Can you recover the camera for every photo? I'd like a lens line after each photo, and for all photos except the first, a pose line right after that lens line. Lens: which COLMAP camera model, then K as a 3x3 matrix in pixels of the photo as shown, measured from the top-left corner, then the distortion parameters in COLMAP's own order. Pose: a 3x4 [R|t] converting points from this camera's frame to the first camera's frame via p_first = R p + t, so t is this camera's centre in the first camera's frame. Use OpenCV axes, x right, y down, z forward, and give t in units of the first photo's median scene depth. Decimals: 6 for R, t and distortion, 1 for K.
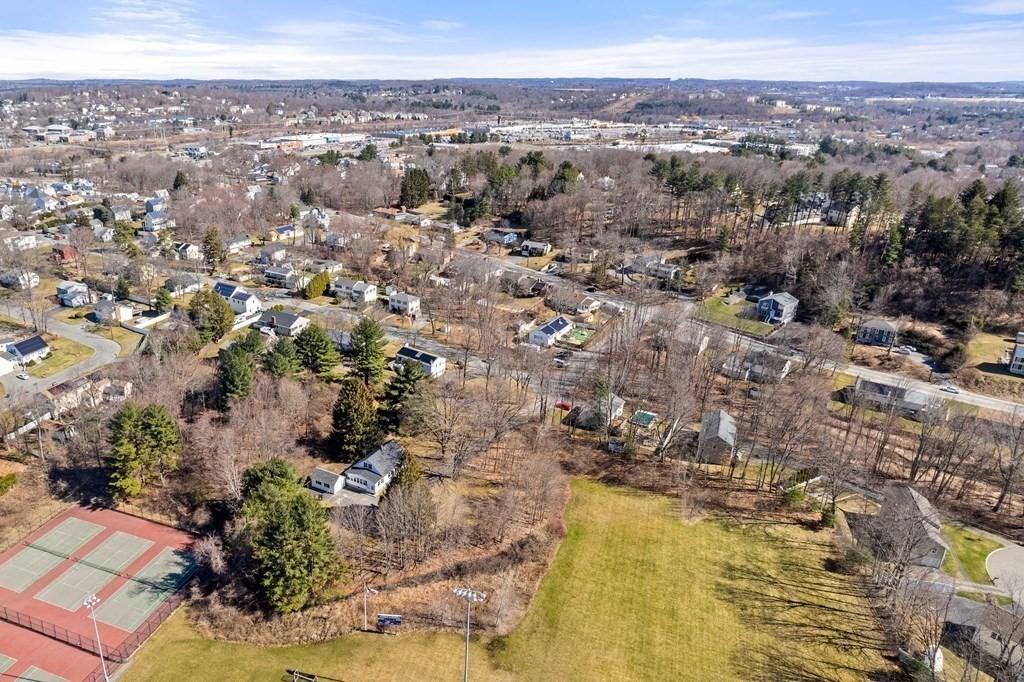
lens RADIAL K [[640.0, 0, 383.6], [0, 640.0, 342.7], [0, 0, 1]] dist [-0.034824, 0.003386]
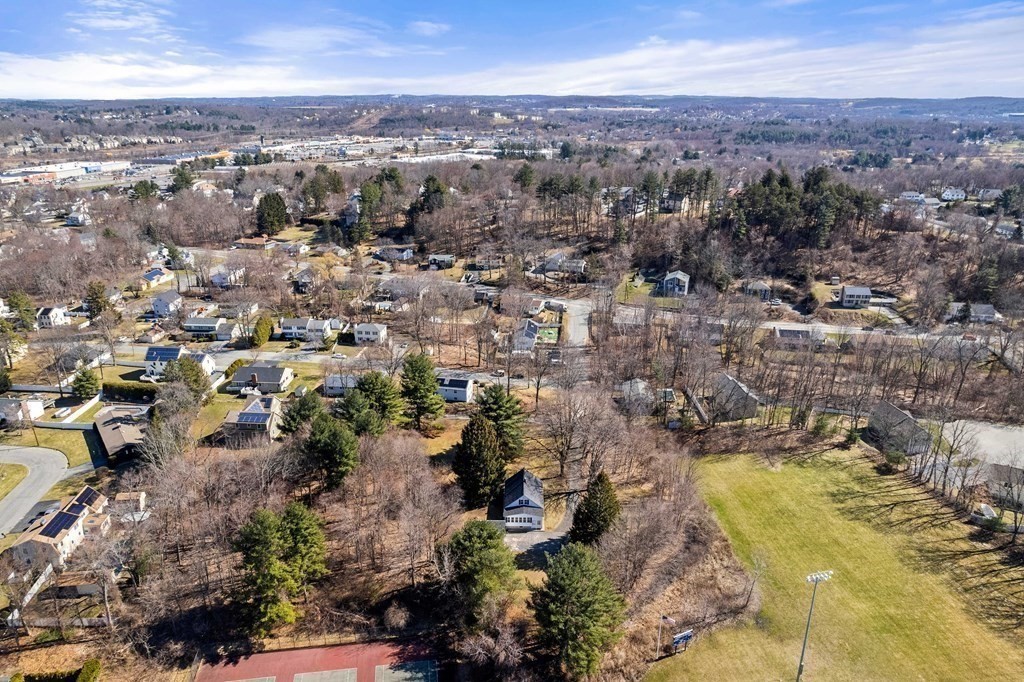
lens RADIAL K [[635.2, 0, 494.3], [0, 635.2, 344.8], [0, 0, 1]] dist [-0.056137, 0.044298]
pose [[0.873565, -0.176773, 0.453470, -0.270456], [0.185143, 0.982360, 0.026286, -0.042133], [-0.450118, 0.060995, 0.890884, 0.101904]]
